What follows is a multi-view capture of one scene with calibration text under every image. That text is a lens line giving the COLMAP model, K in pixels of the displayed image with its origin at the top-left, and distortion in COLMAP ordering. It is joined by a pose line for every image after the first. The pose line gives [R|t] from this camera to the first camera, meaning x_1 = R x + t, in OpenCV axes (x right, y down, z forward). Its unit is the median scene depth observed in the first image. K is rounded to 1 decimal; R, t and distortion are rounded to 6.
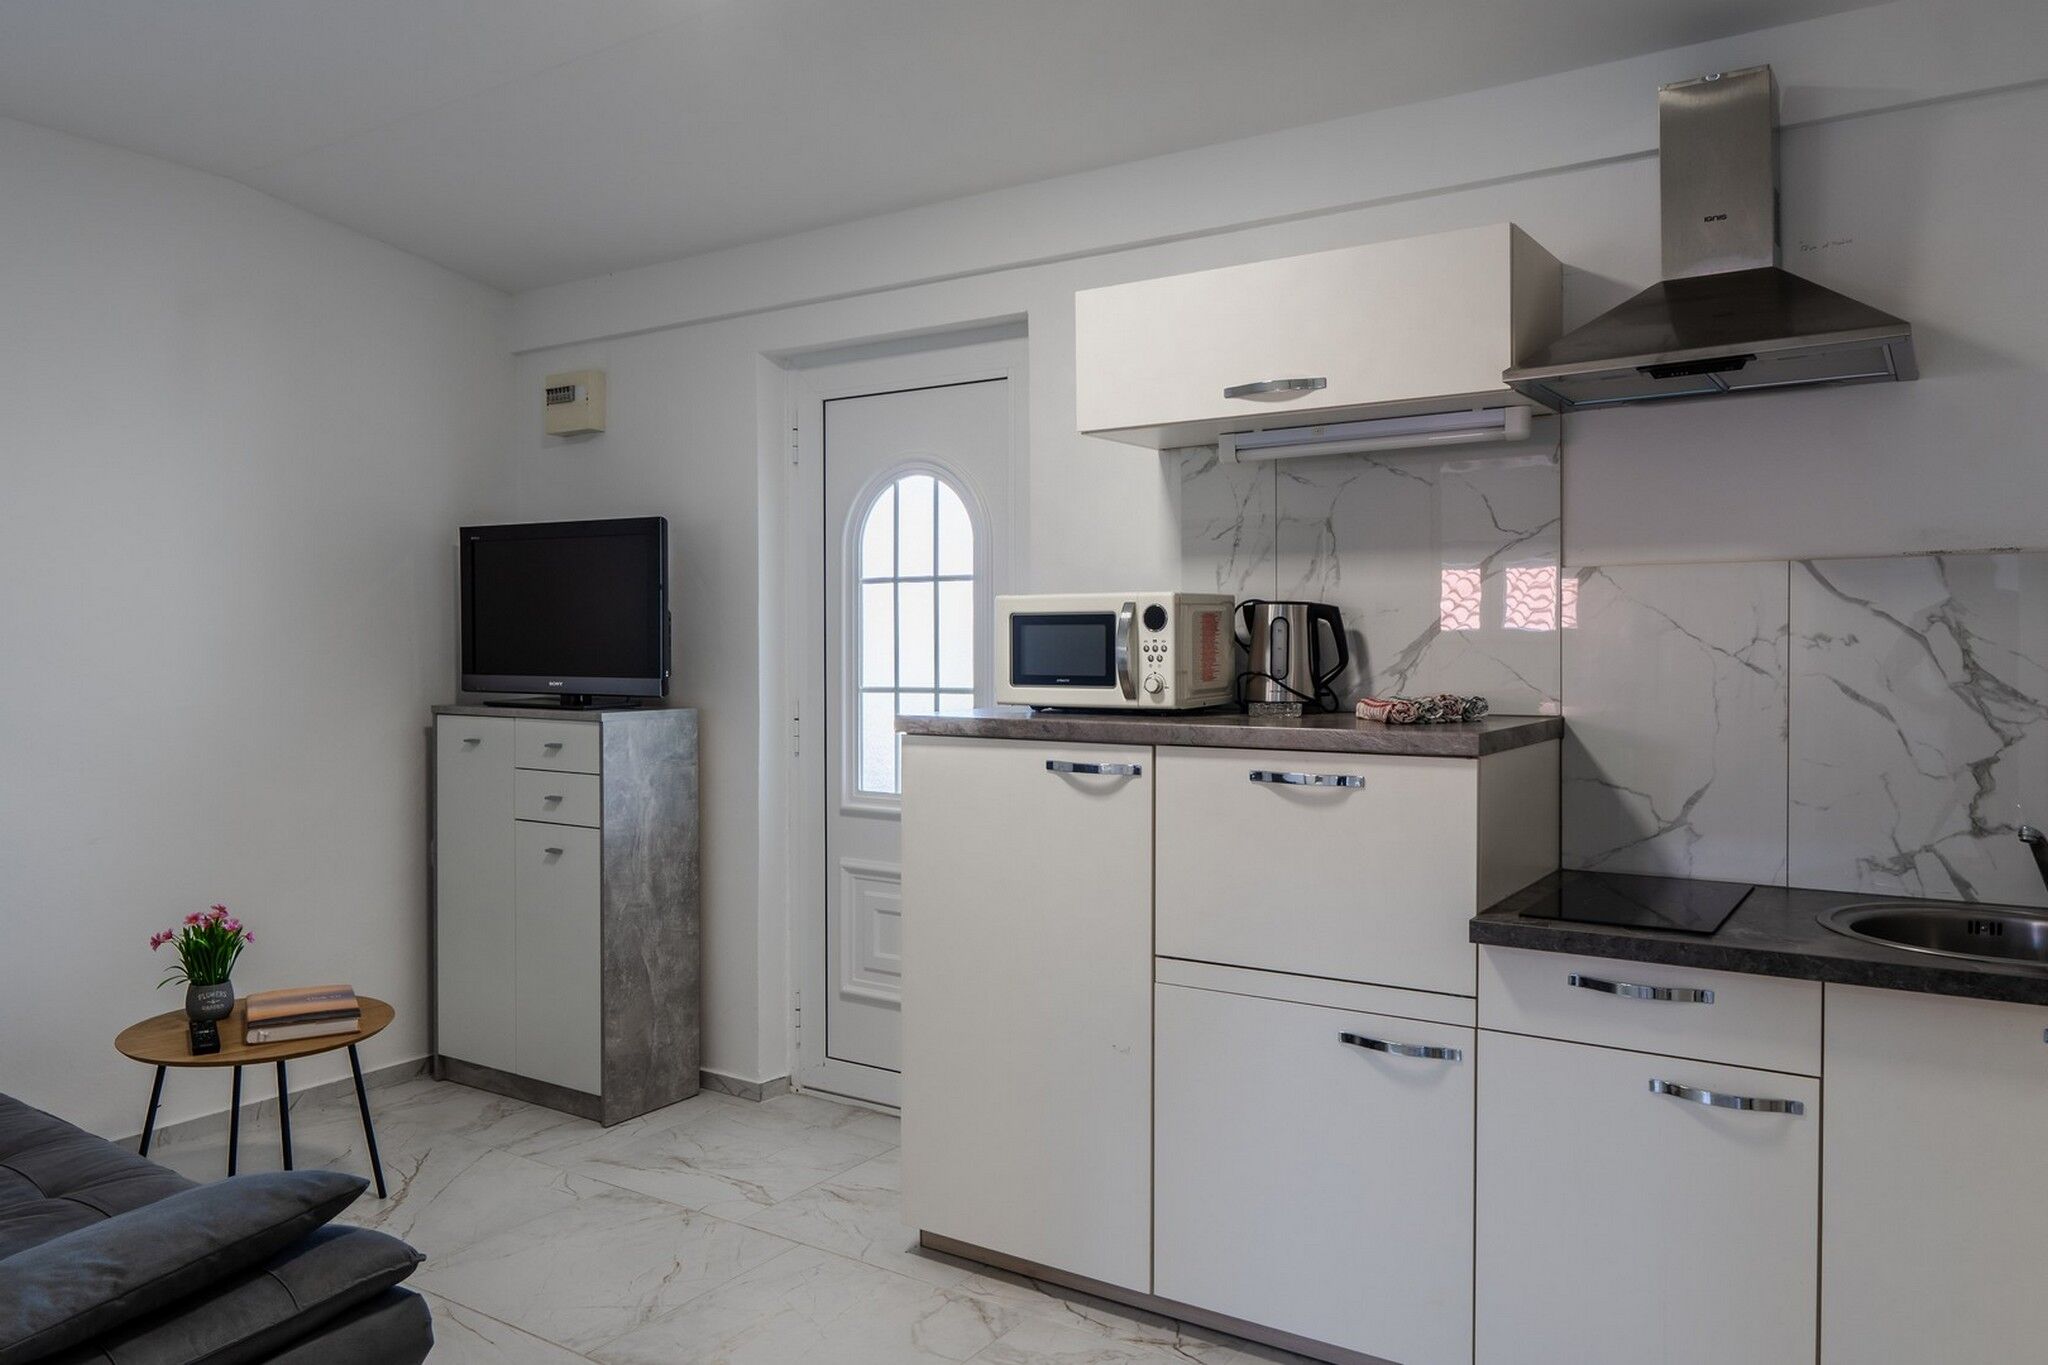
lens RADIAL K [[1434.7, 0, 1022.6], [0, 1434.7, 667.2], [0, 0, 1]] dist [0.001055, -0.005555]
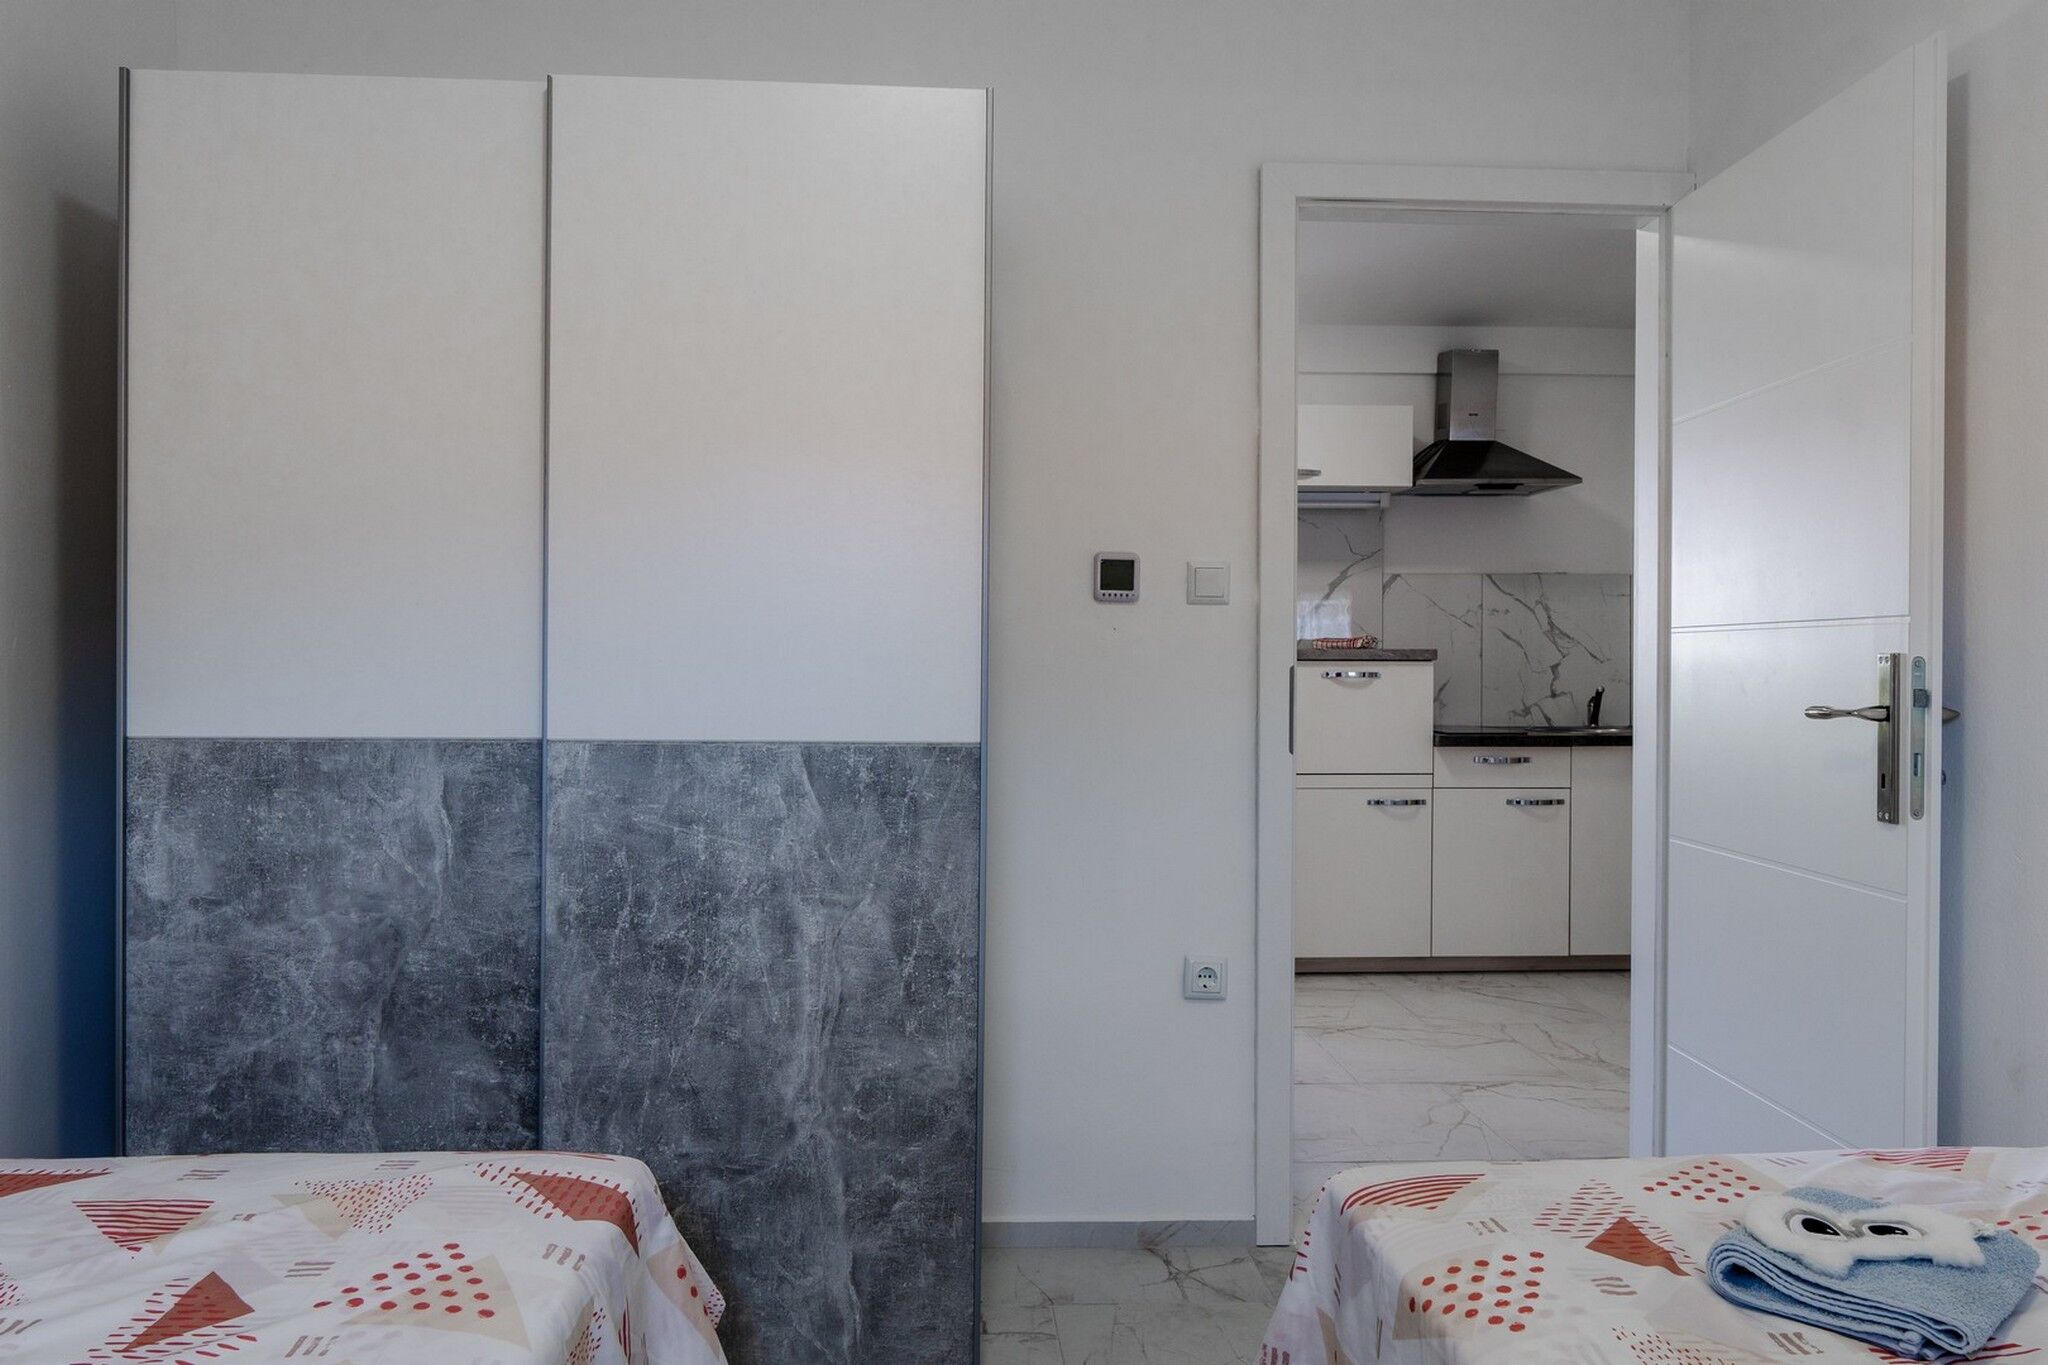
lens RADIAL K [[1434.7, 0, 1022.6], [0, 1434.7, 667.2], [0, 0, 1]] dist [0.001055, -0.005555]
pose [[0.797100, 0.000160, 0.603847, -1.186303], [0.005036, 0.999963, -0.006913, 0.068538], [-0.603826, 0.008551, 0.797070, -0.268972]]
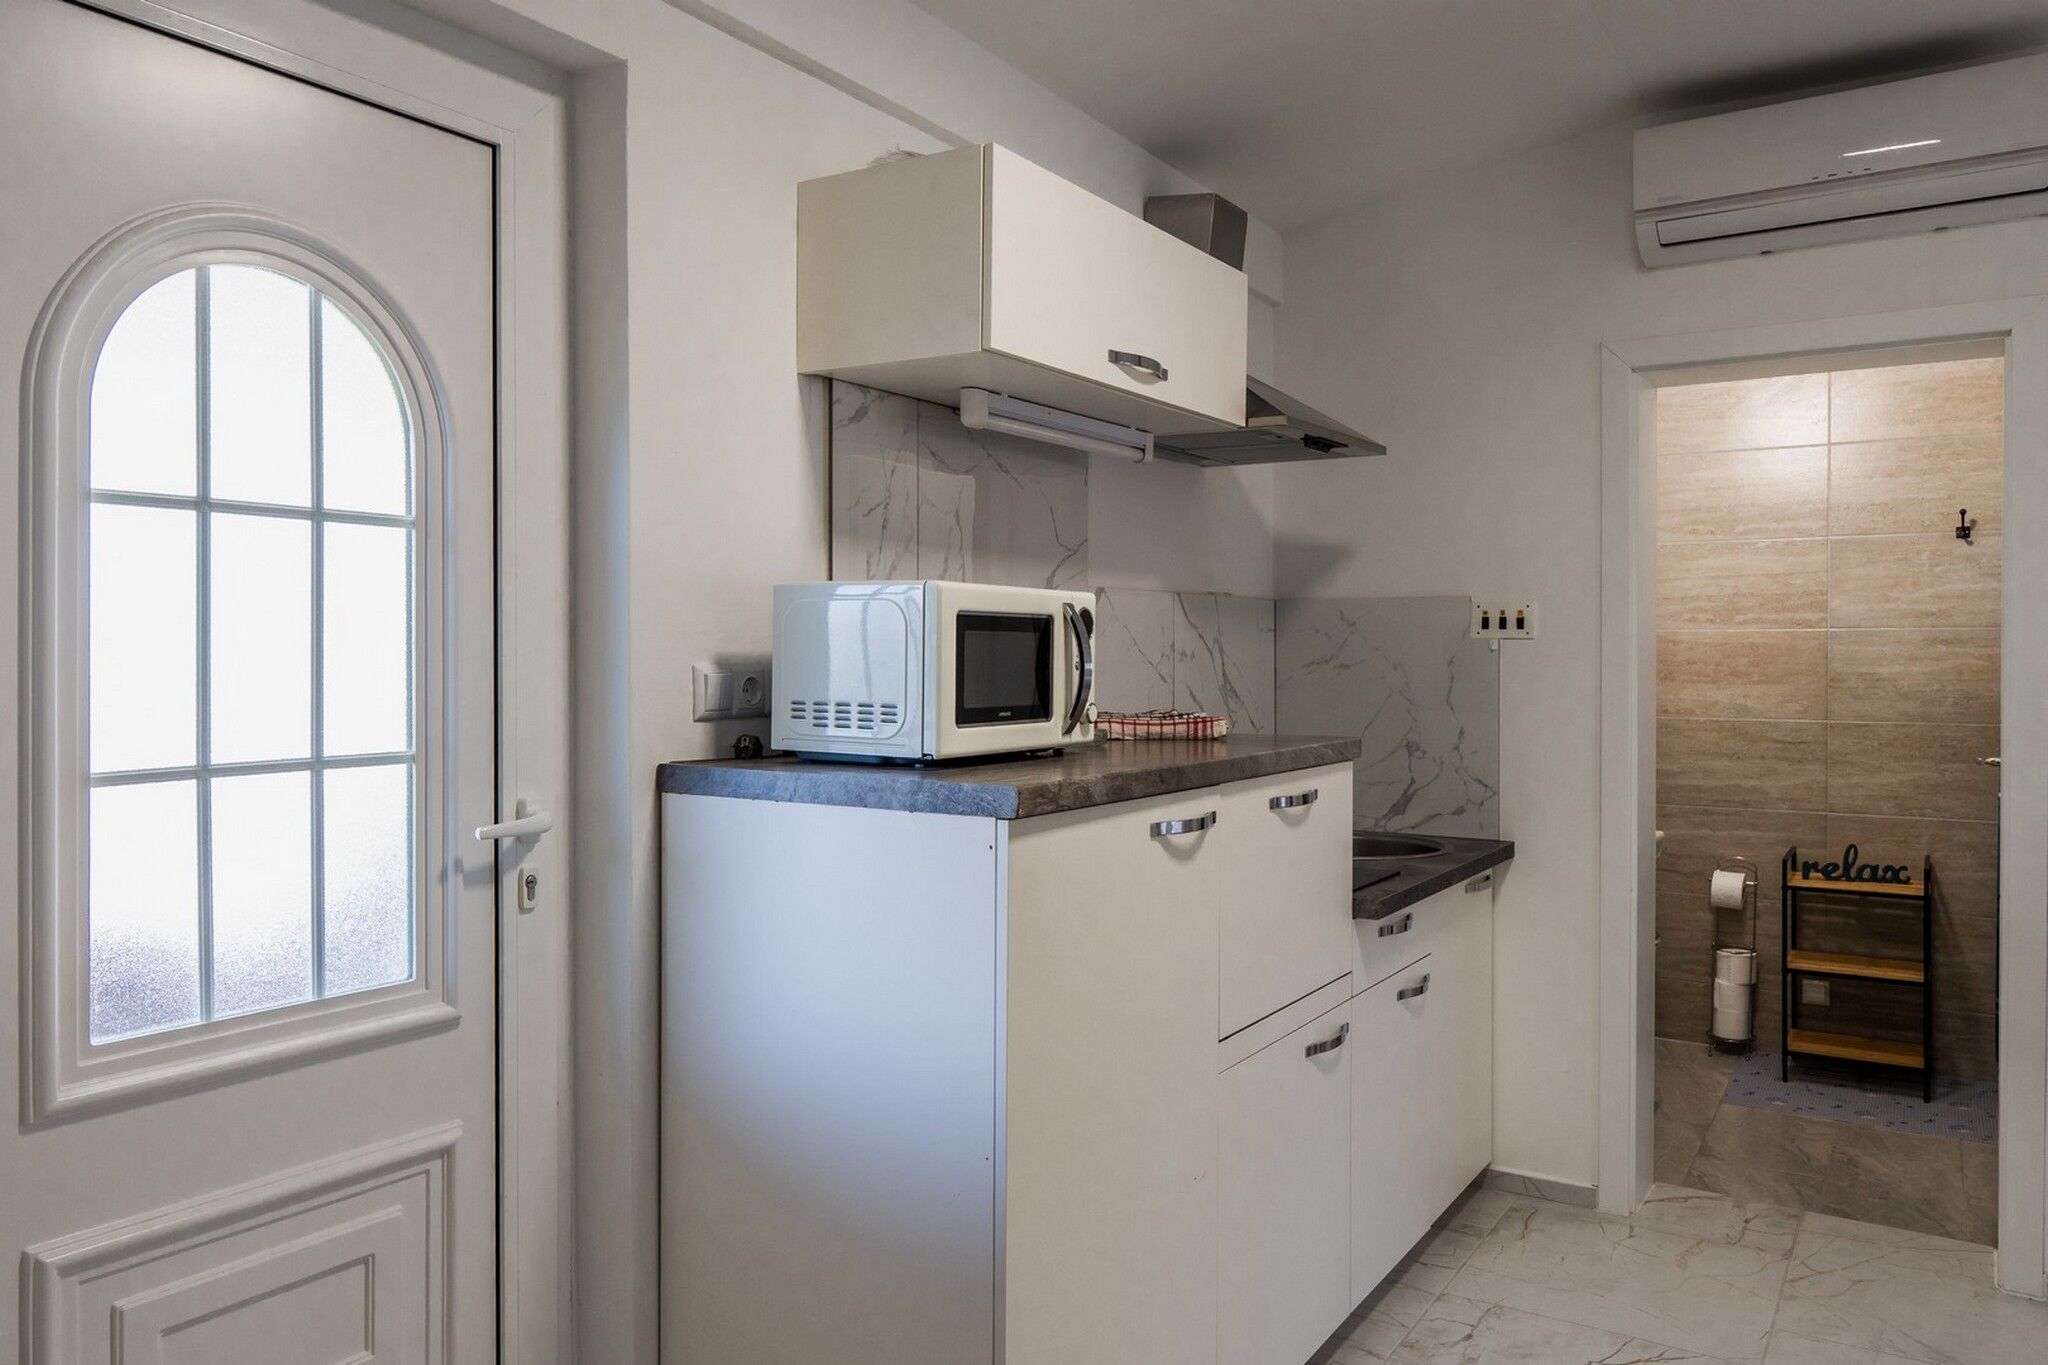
lens RADIAL K [[1452.7, 0, 1016.7], [0, 1452.7, 666.3], [0, 0, 1]] dist [0.000351, 0.001137]
pose [[-0.004011, -0.006653, 0.999970, -0.676655], [0.015810, 0.999852, 0.006716, -0.018247], [-0.999867, 0.015836, -0.003905, 1.033107]]
